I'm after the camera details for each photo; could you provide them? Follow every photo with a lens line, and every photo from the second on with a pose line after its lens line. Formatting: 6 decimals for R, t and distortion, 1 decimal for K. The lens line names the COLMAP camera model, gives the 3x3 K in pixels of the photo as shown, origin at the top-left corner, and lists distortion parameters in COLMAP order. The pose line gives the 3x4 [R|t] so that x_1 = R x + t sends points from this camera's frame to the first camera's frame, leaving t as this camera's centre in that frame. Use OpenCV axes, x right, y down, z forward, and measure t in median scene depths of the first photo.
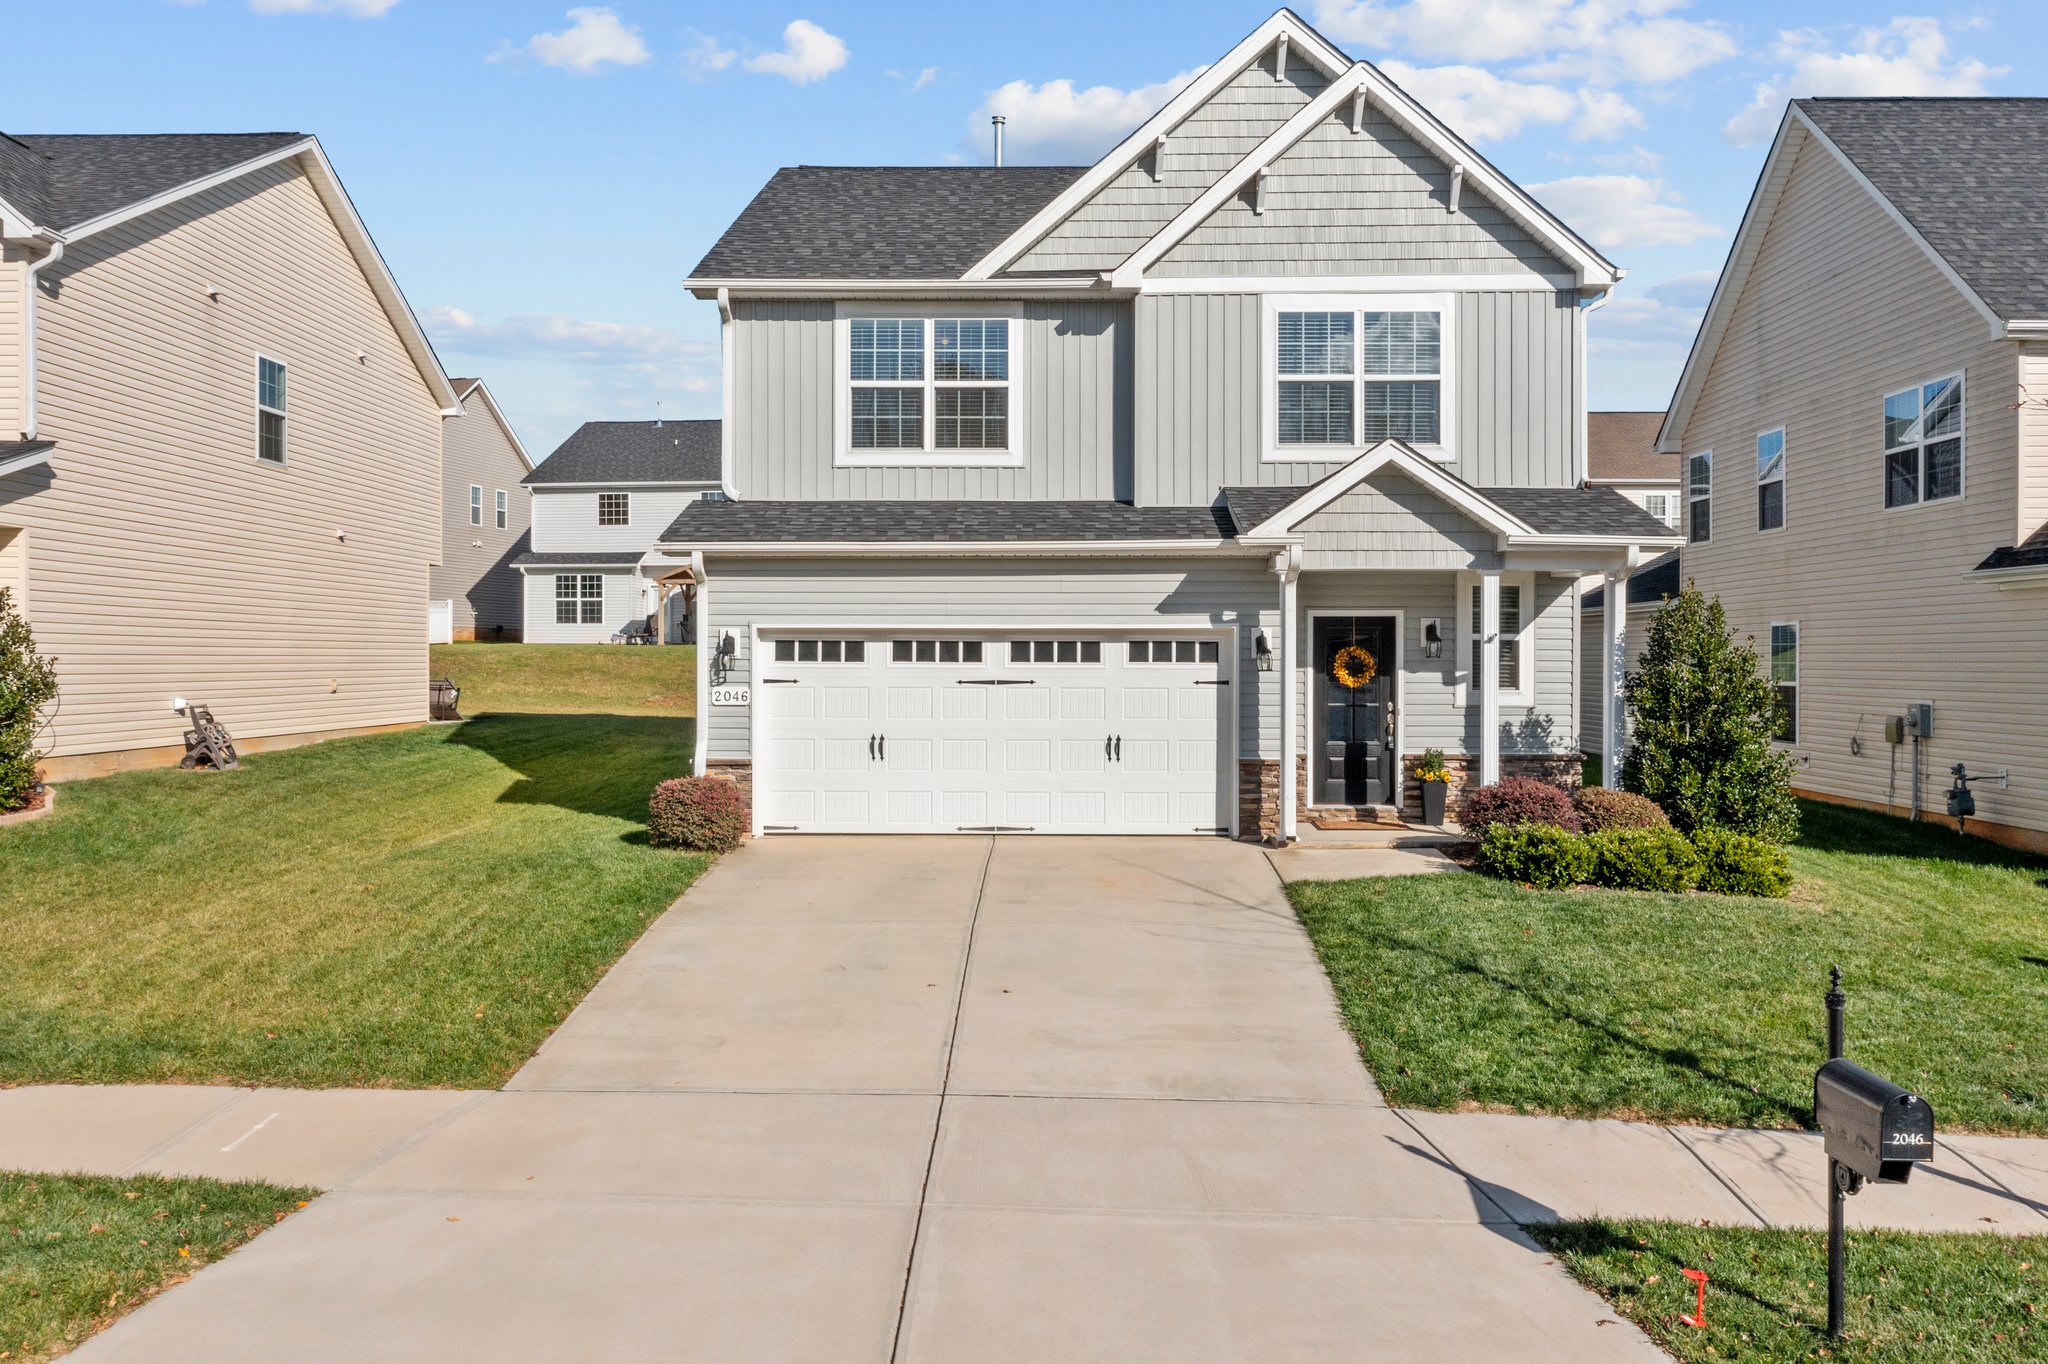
lens RADIAL K [[1646.6, 0, 1024.5], [0, 1646.6, 654.8], [0, 0, 1]] dist [-0.006675, 0.005563]
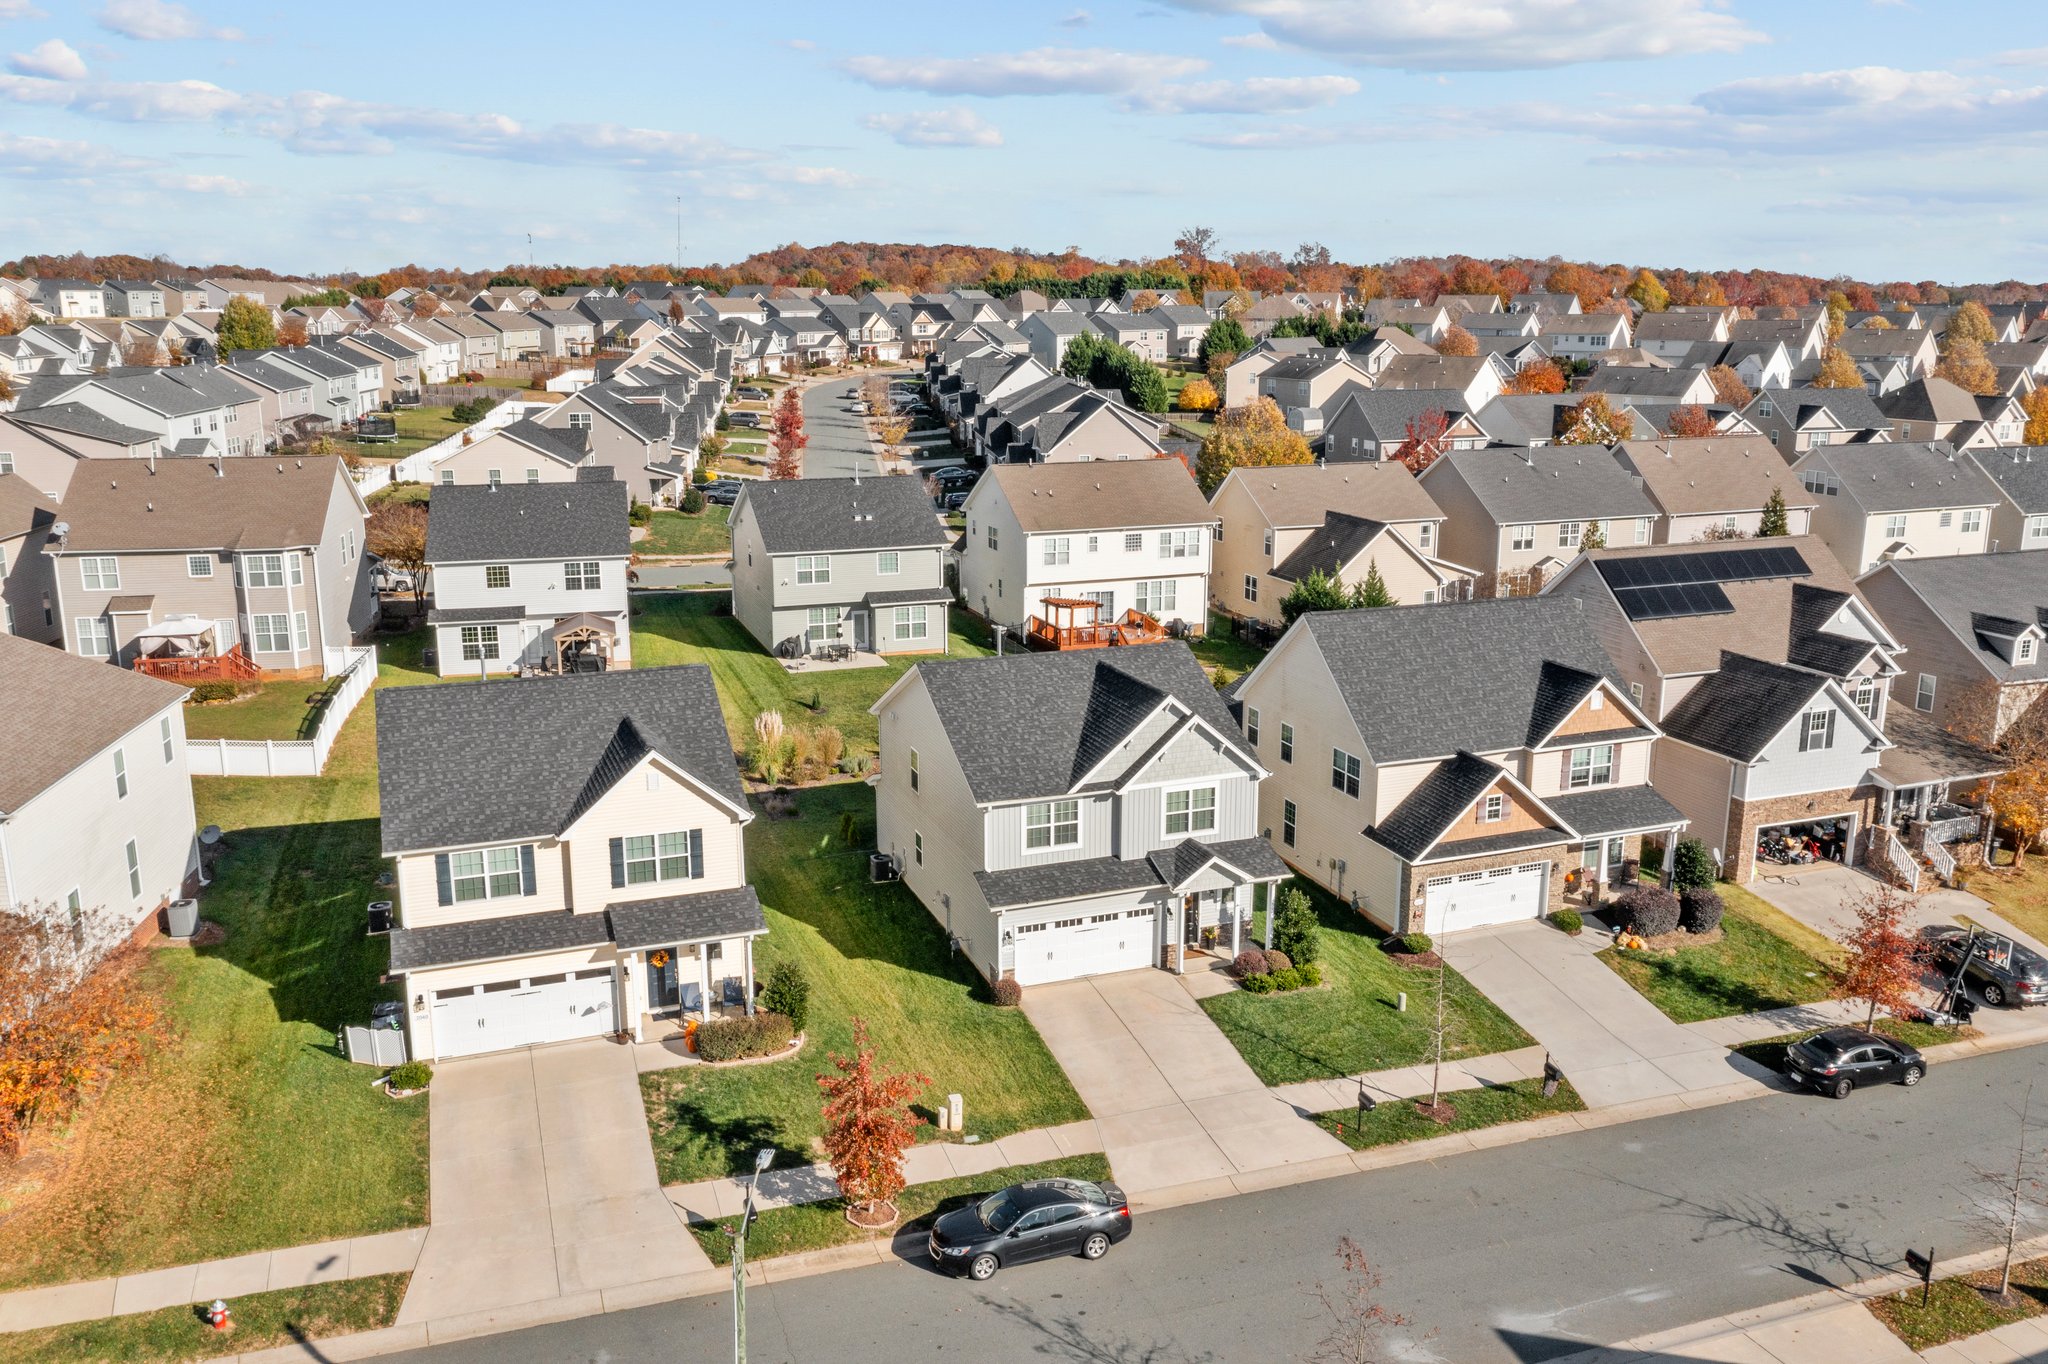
lens RADIAL K [[1646.6, 0, 1030.8], [0, 1646.6, 697.8], [0, 0, 1]] dist [-0.006675, 0.005563]
pose [[0.930023, -0.091438, 0.355944, -1.110630], [0.001723, 0.969627, 0.244584, -1.098073], [-0.367497, -0.226856, 0.901933, -1.541626]]
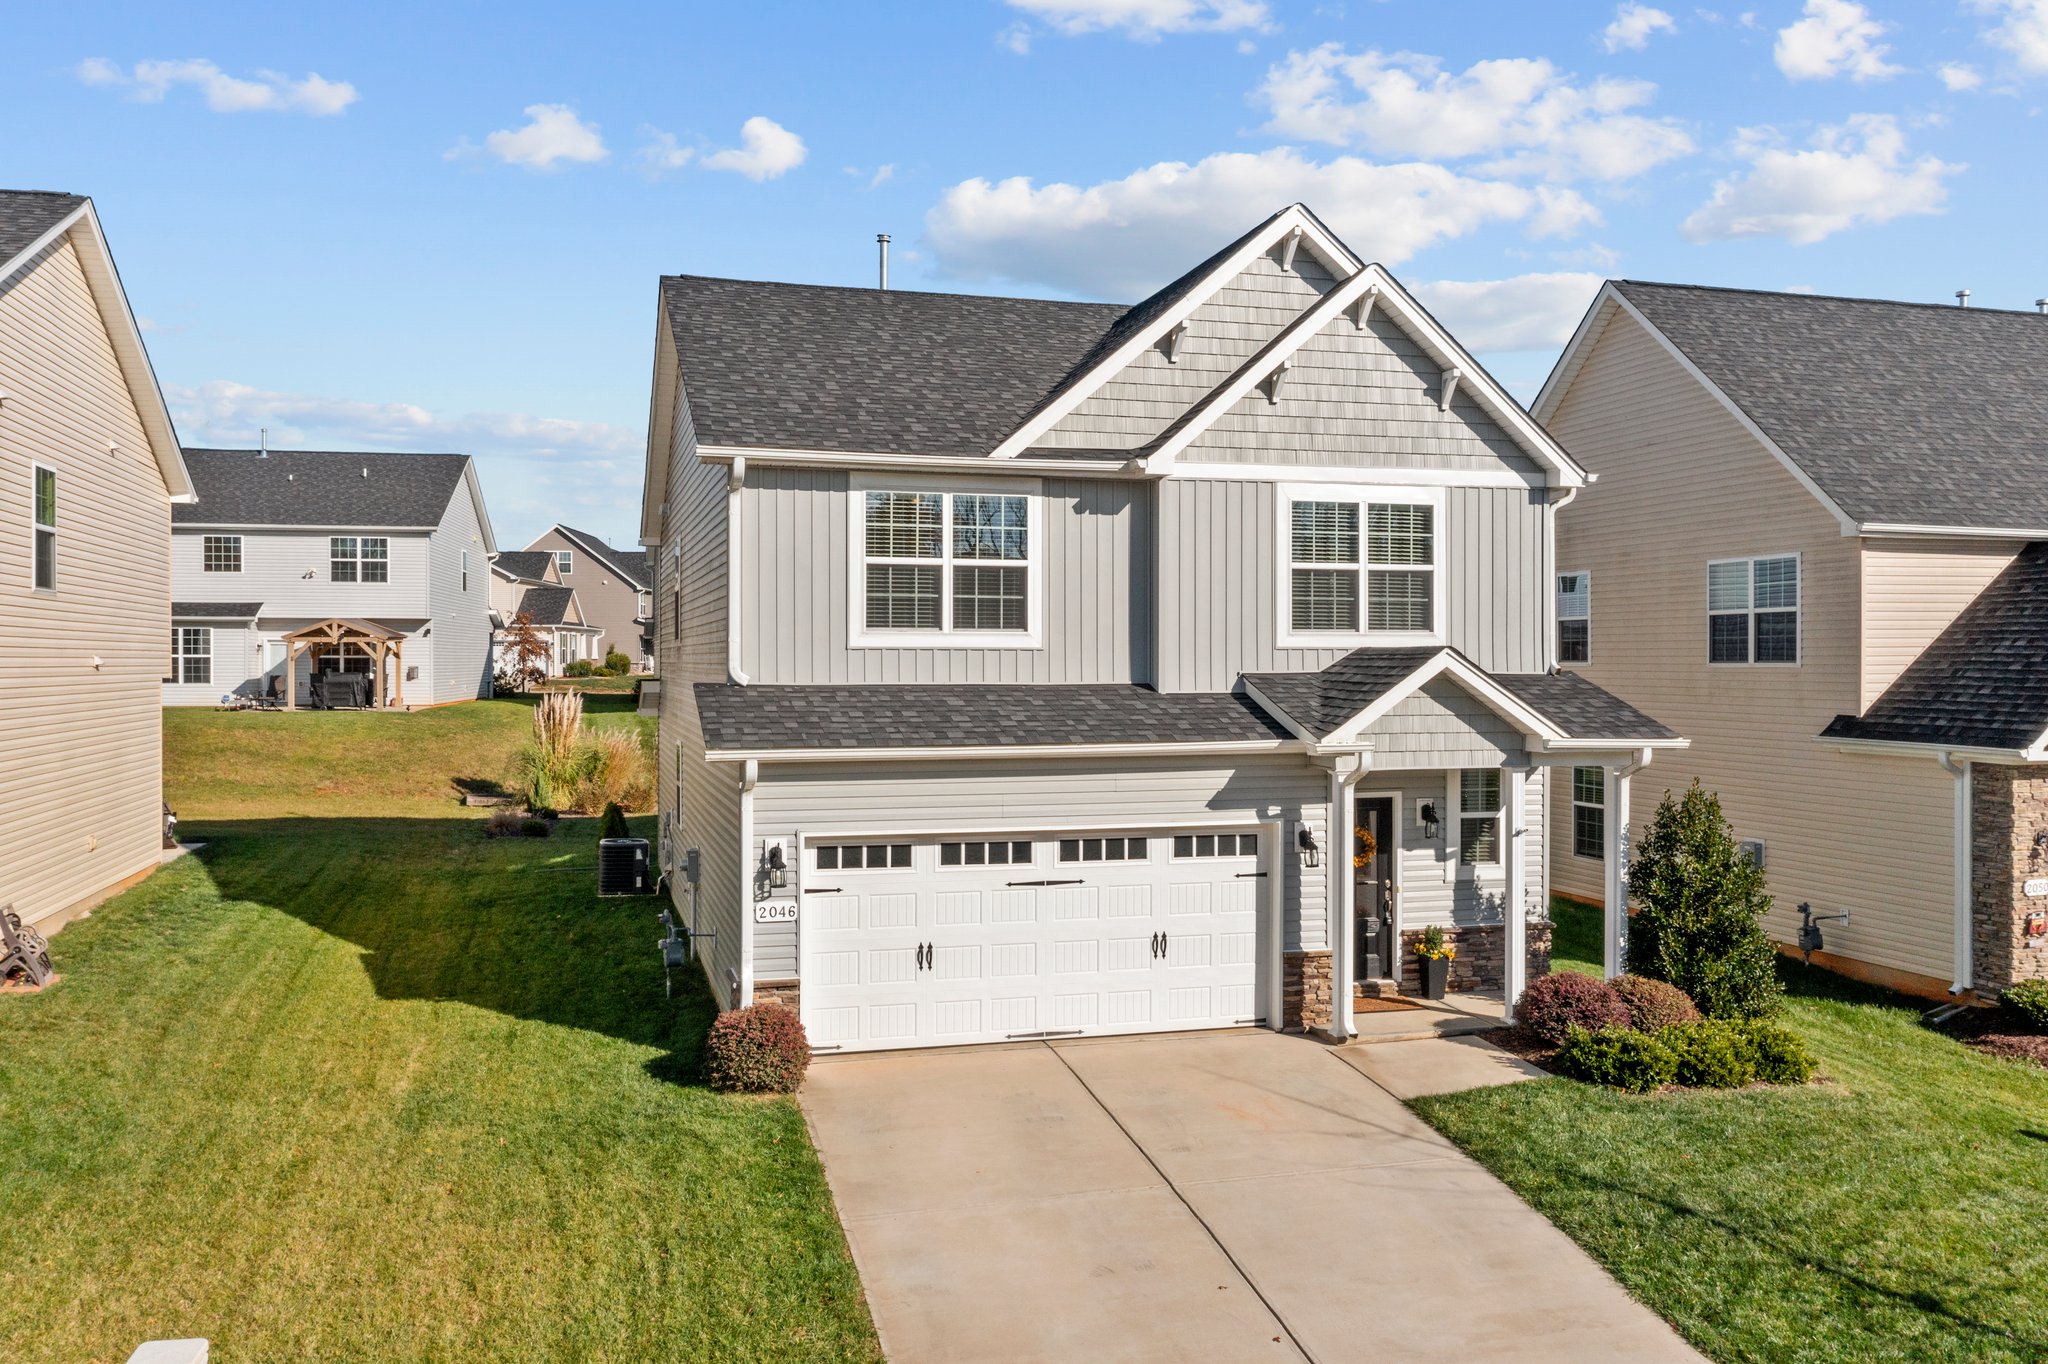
lens RADIAL K [[1646.6, 0, 1038.3], [0, 1646.6, 660.3], [0, 0, 1]] dist [-0.006675, 0.005563]
pose [[0.955924, -0.000407, 0.293613, -0.294328], [-0.000507, 0.999995, 0.003034, -0.112743], [-0.293612, -0.003049, 0.955920, 0.072221]]
